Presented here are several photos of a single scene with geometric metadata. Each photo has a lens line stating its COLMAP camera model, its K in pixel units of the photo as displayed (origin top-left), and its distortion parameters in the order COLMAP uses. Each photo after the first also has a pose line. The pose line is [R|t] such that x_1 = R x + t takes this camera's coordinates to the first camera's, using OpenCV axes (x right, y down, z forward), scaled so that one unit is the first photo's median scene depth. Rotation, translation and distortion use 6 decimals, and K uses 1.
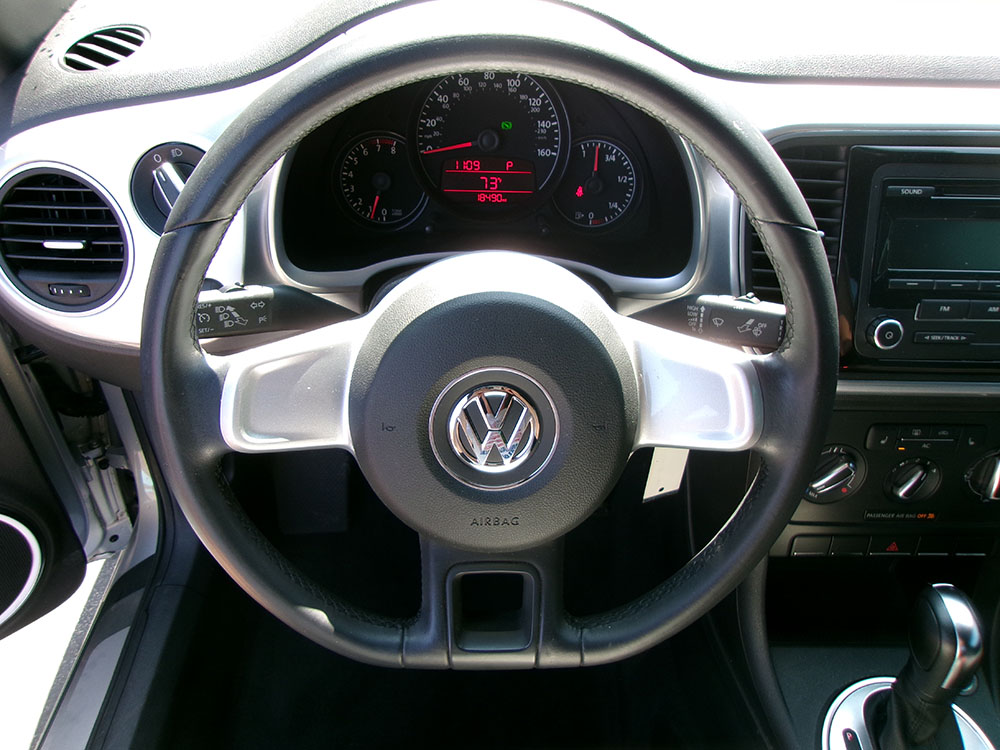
lens RADIAL K [[775.8, 0, 499.9], [0, 775.8, 369.8], [0, 0, 1]] dist [-0.003494, 0.012431]
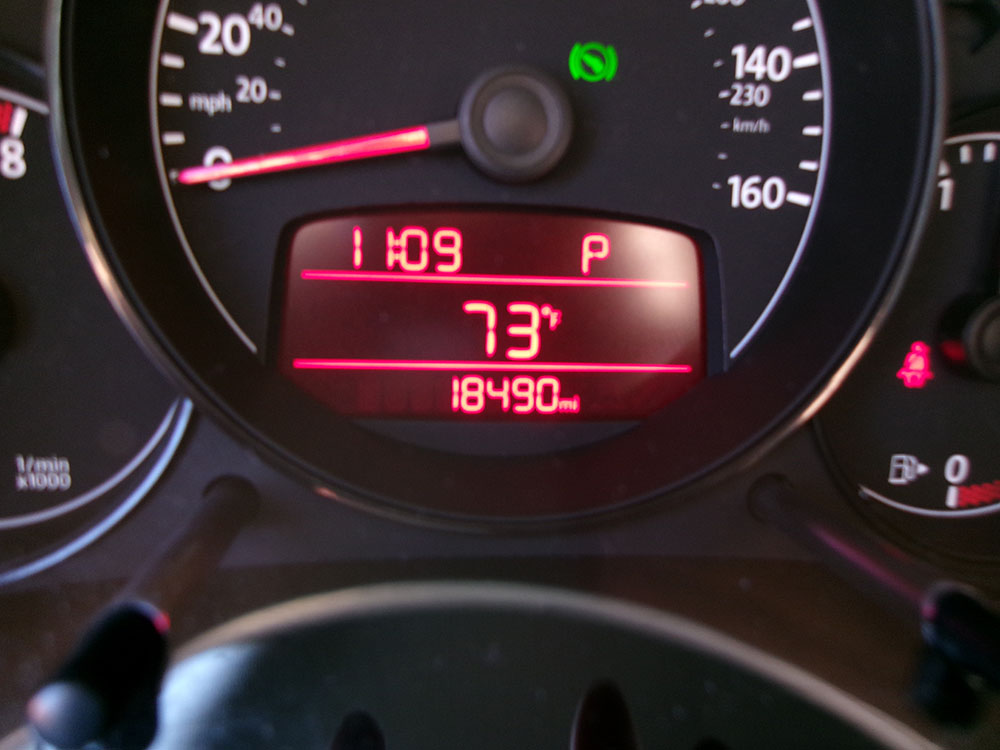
lens RADIAL K [[775.8, 0, 496.7], [0, 775.8, 375.9], [0, 0, 1]] dist [-0.003494, 0.012431]
pose [[0.994962, -0.007596, 0.099964, -0.038351], [0.029912, 0.974200, -0.223693, -0.180518], [-0.095685, 0.225556, 0.969520, 0.797124]]
